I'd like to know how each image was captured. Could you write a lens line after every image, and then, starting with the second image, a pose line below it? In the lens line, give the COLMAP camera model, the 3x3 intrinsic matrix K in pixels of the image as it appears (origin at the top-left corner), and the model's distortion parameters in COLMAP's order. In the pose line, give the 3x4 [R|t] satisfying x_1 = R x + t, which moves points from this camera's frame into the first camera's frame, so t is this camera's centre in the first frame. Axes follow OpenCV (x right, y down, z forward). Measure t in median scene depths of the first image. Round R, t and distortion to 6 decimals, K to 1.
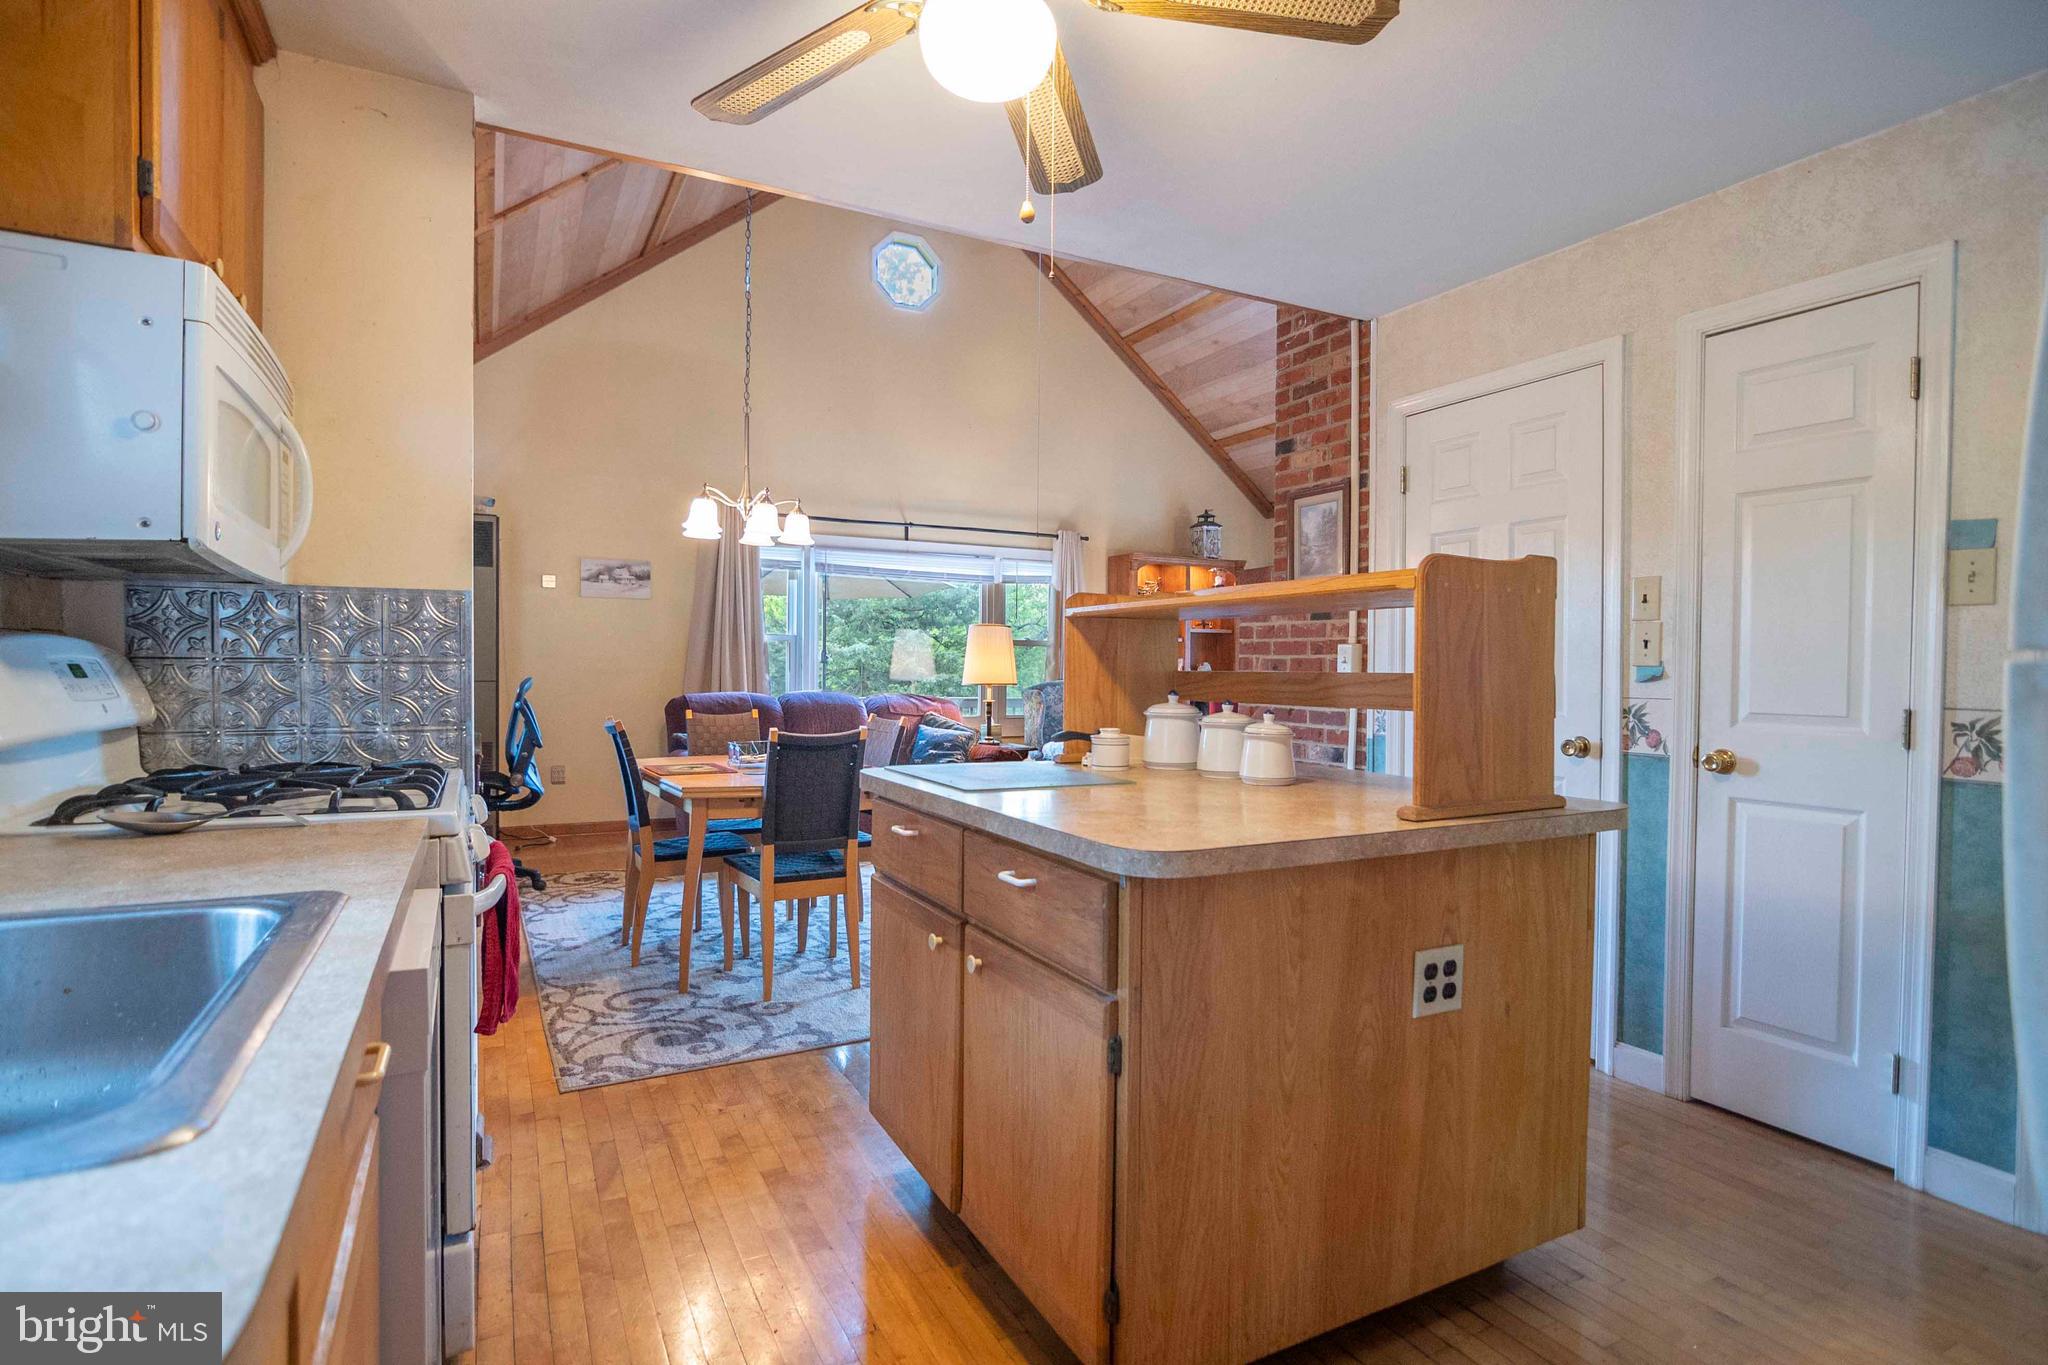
lens RADIAL K [[1005.7, 0, 1019.1], [0, 1005.7, 679.5], [0, 0, 1]] dist [-0.029344, 0.009907]
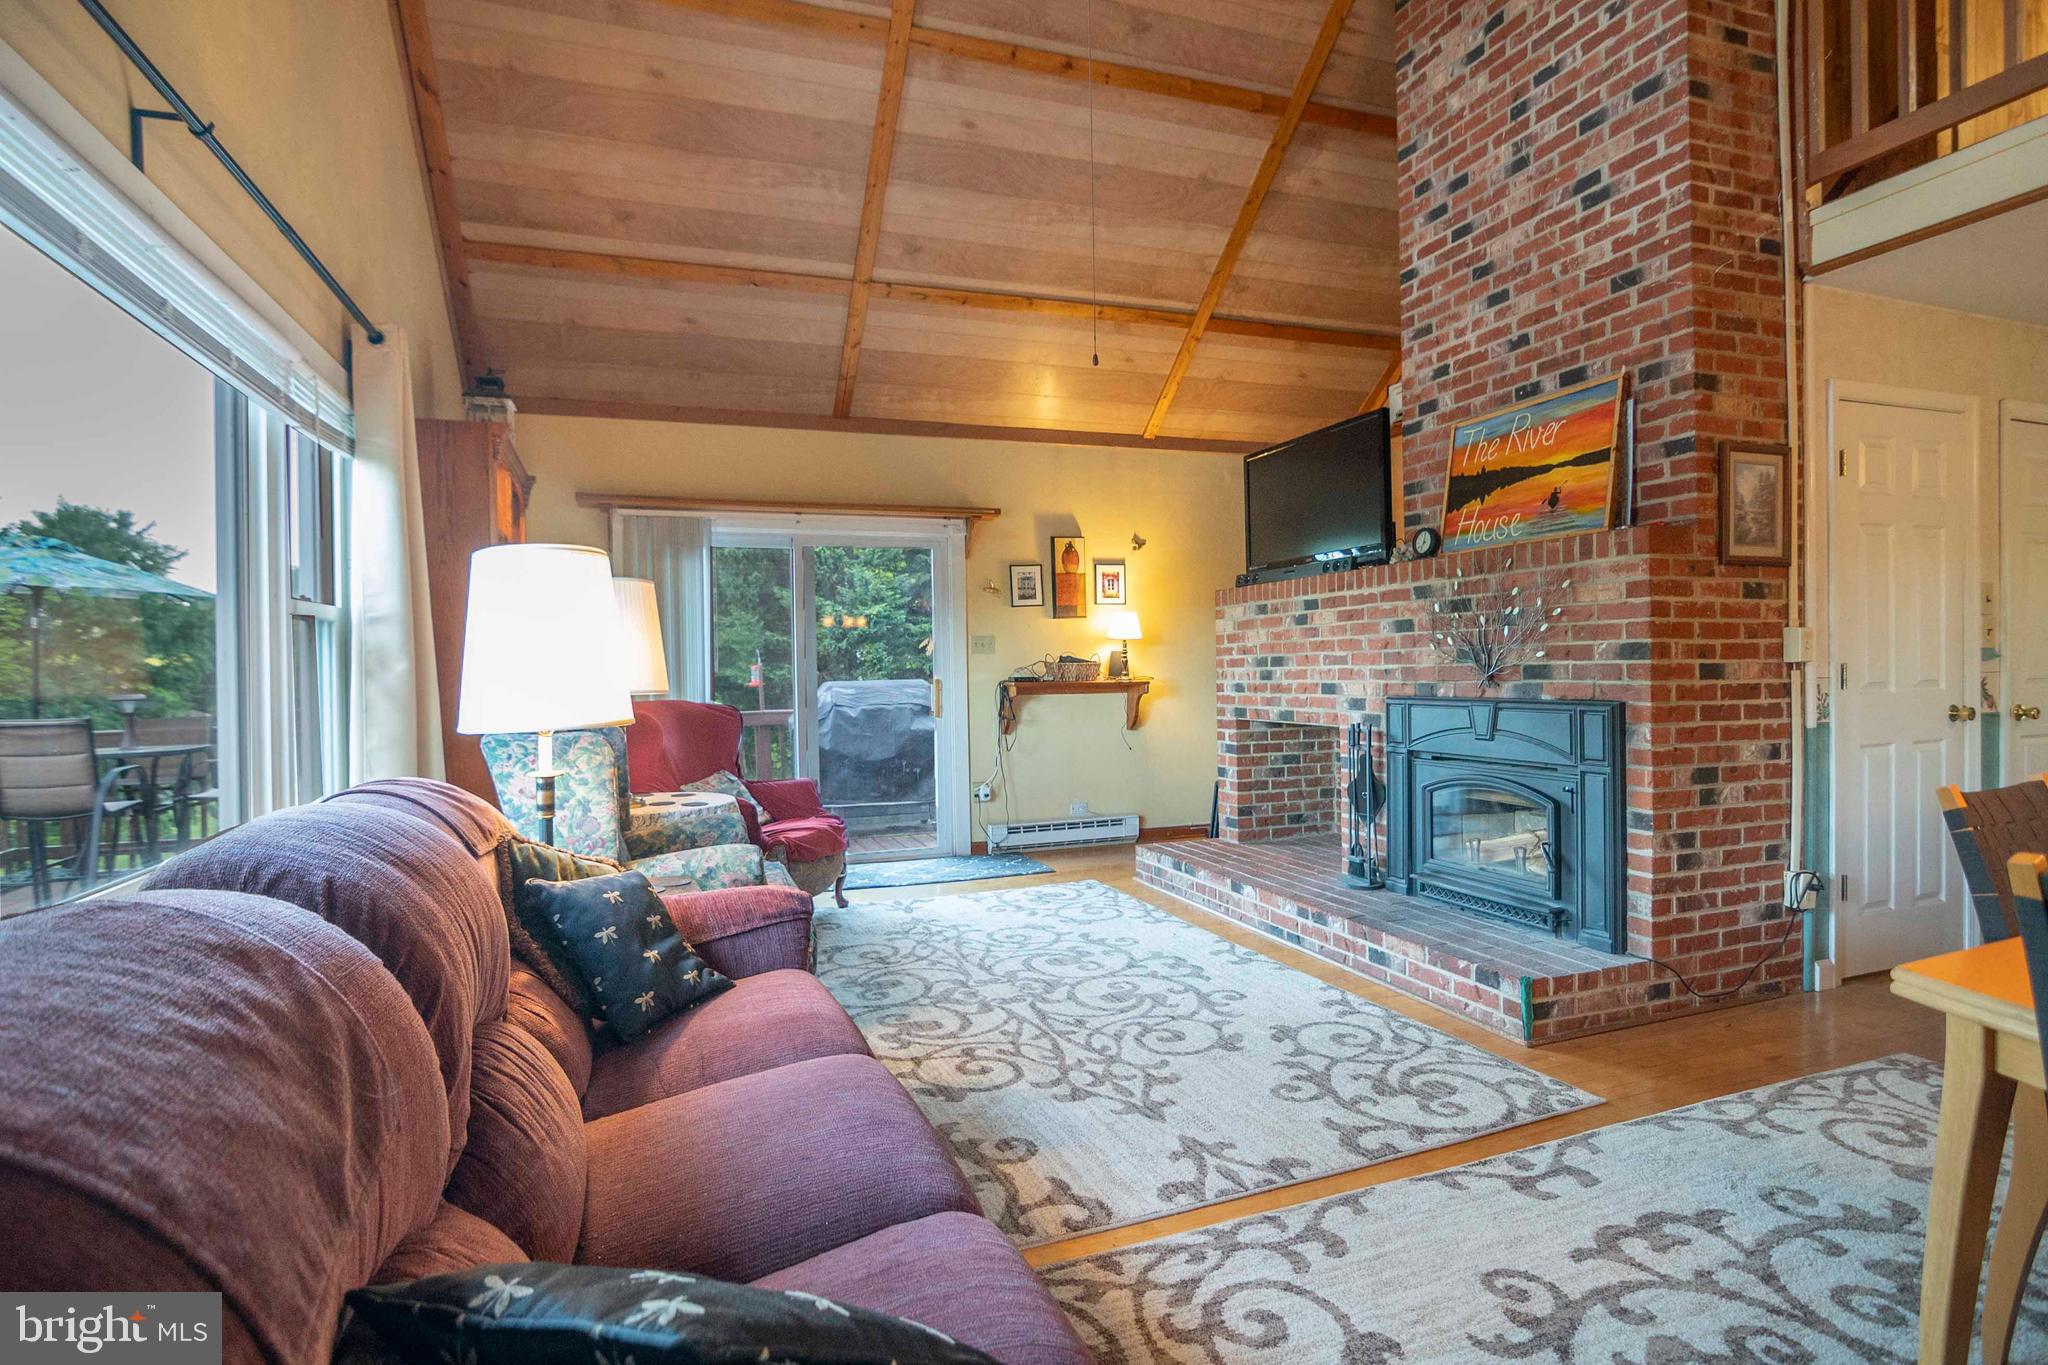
lens RADIAL K [[1005.7, 0, 1012.6], [0, 1005.7, 680.6], [0, 0, 1]] dist [-0.029344, 0.009907]
pose [[0.152006, -0.022316, 0.988128, -0.650982], [0.029008, 0.999415, 0.018109, -0.023221], [-0.987954, 0.025911, 0.152564, 1.519399]]
